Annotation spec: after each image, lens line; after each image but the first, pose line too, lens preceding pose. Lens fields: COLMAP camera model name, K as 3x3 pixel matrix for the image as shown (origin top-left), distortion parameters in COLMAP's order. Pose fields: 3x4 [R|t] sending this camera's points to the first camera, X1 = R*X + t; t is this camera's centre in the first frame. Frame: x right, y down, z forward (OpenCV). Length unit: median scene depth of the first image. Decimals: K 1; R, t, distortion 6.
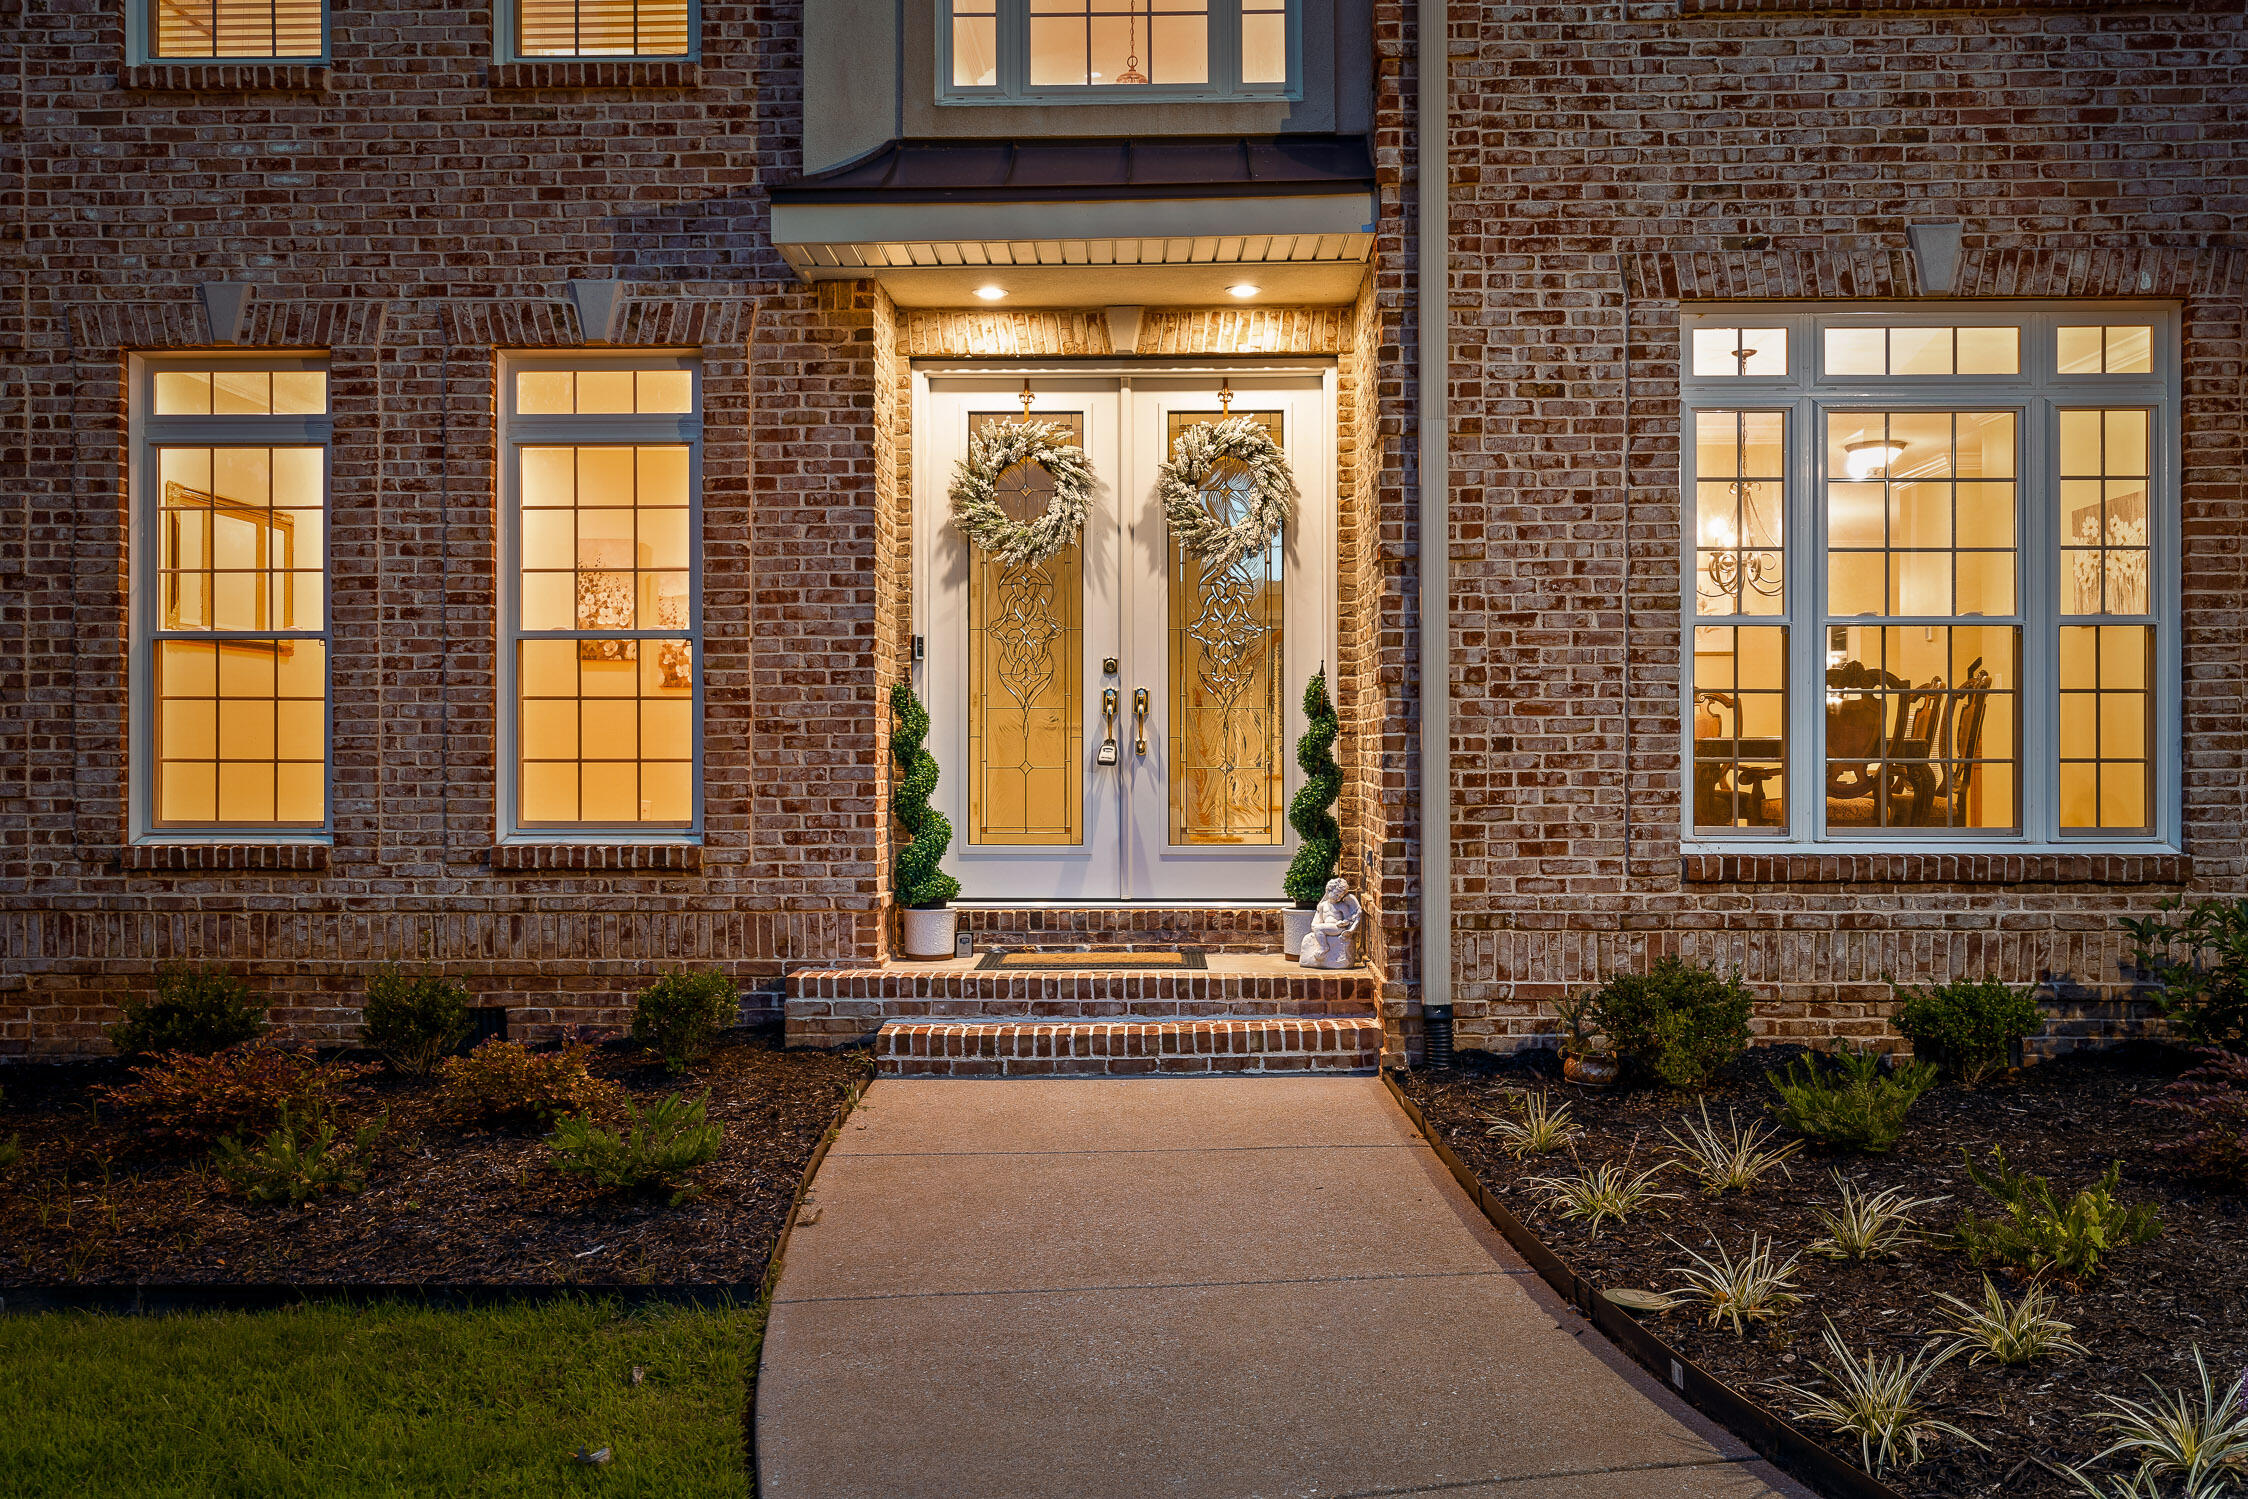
lens RADIAL K [[1957.7, 0, 1126.0], [0, 1957.7, 763.1], [0, 0, 1]] dist [0.005741, 0.002663]
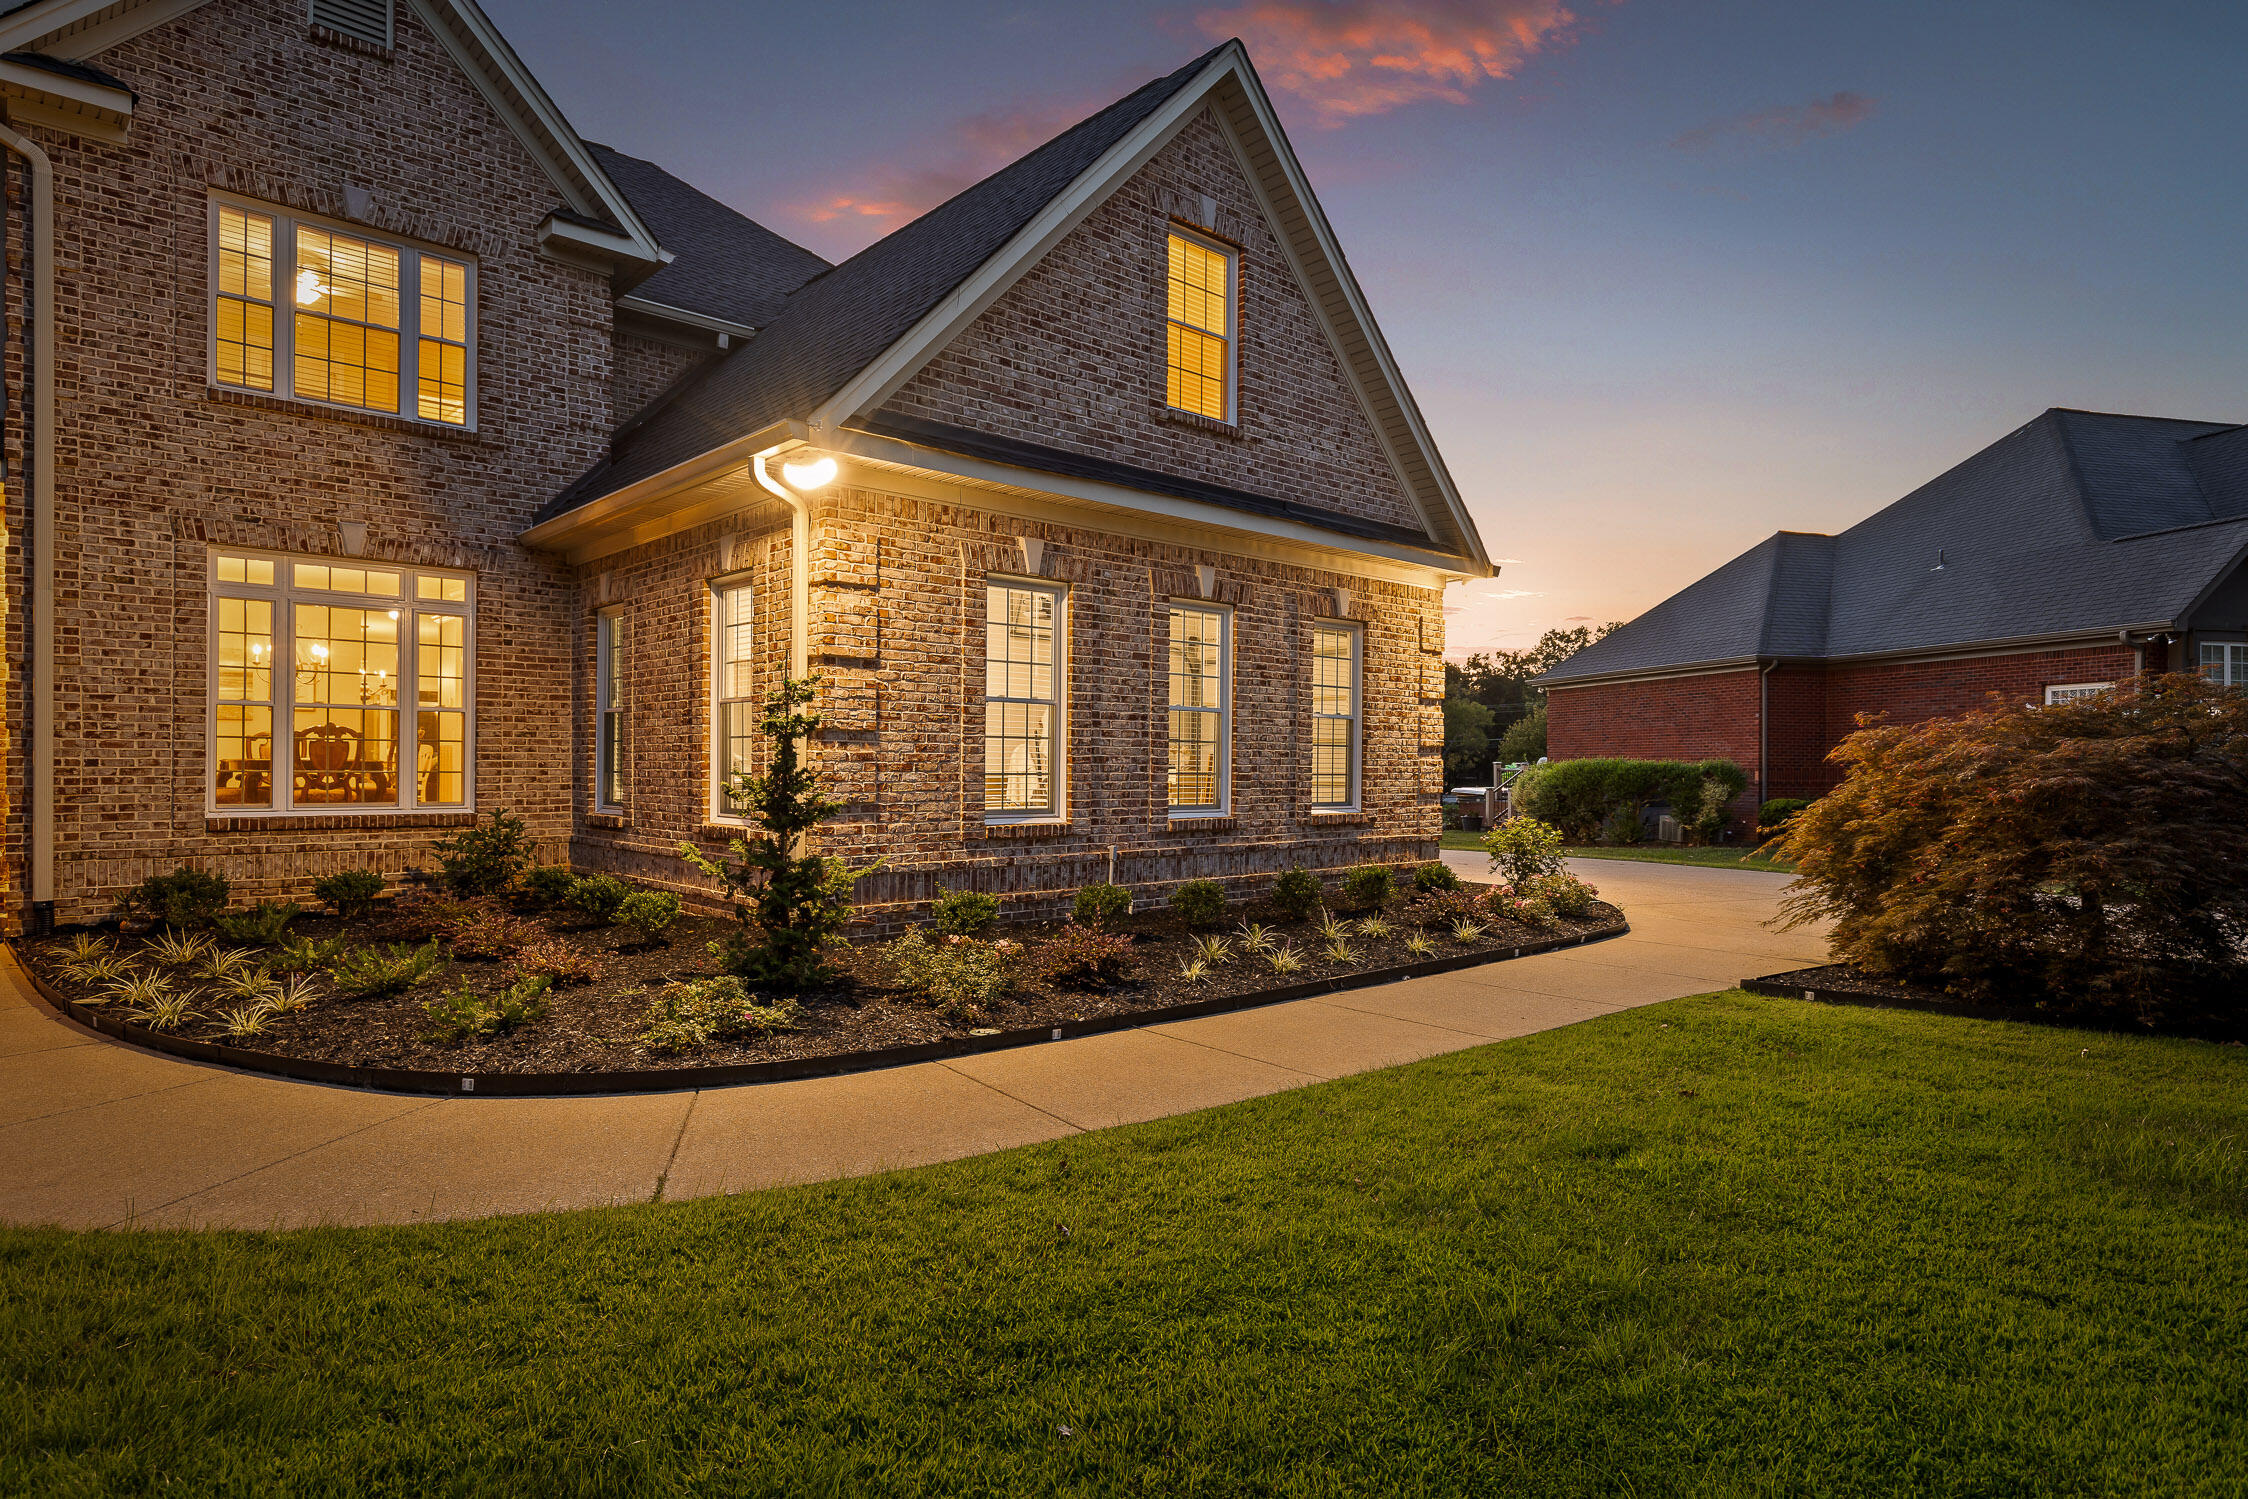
lens RADIAL K [[1269.3, 0, 1133.6], [0, 1269.3, 766.9], [0, 0, 1]] dist [0.005324, 0.001407]
pose [[0.716674, 0.006018, 0.697382, 0.053076], [-0.006213, 0.999978, -0.002244, -0.008766], [-0.697381, -0.002725, 0.716696, -0.589183]]
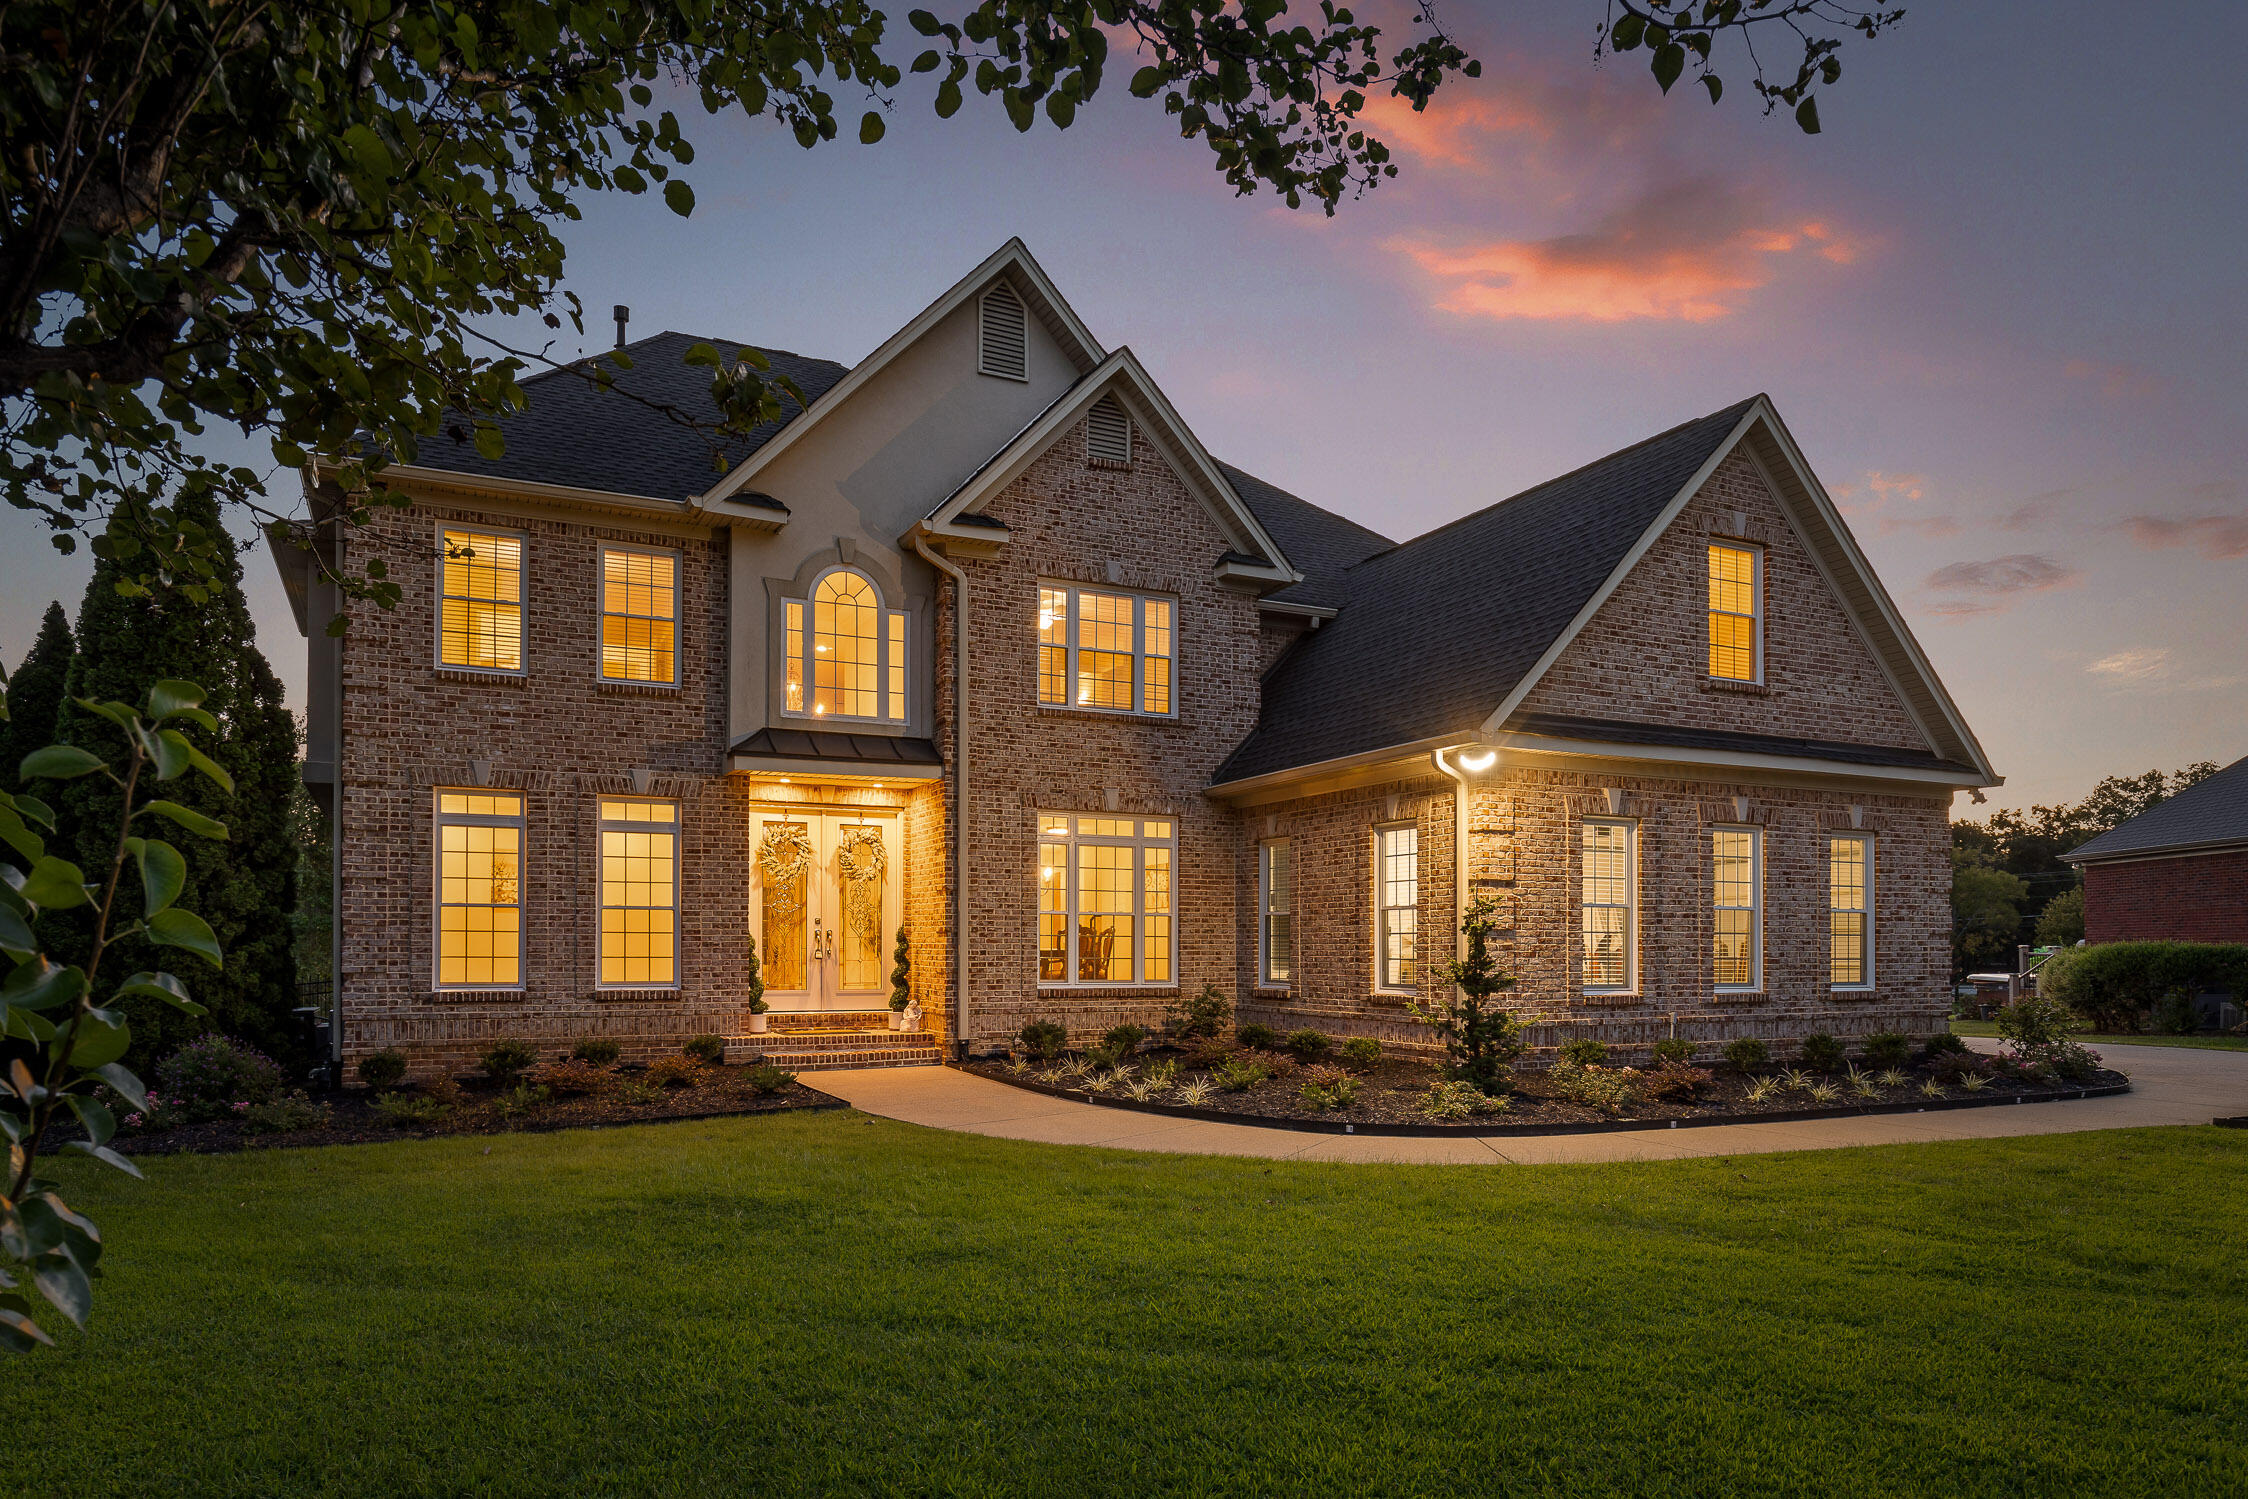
lens RADIAL K [[1444.3, 0, 1110.6], [0, 1444.3, 923.4], [0, 0, 1]] dist [0.003895, -0.001698]
pose [[0.887023, 0.012484, 0.461557, -0.647226], [-0.003247, 0.999778, -0.020801, -0.008989], [-0.461715, 0.016953, 0.886867, -1.040280]]
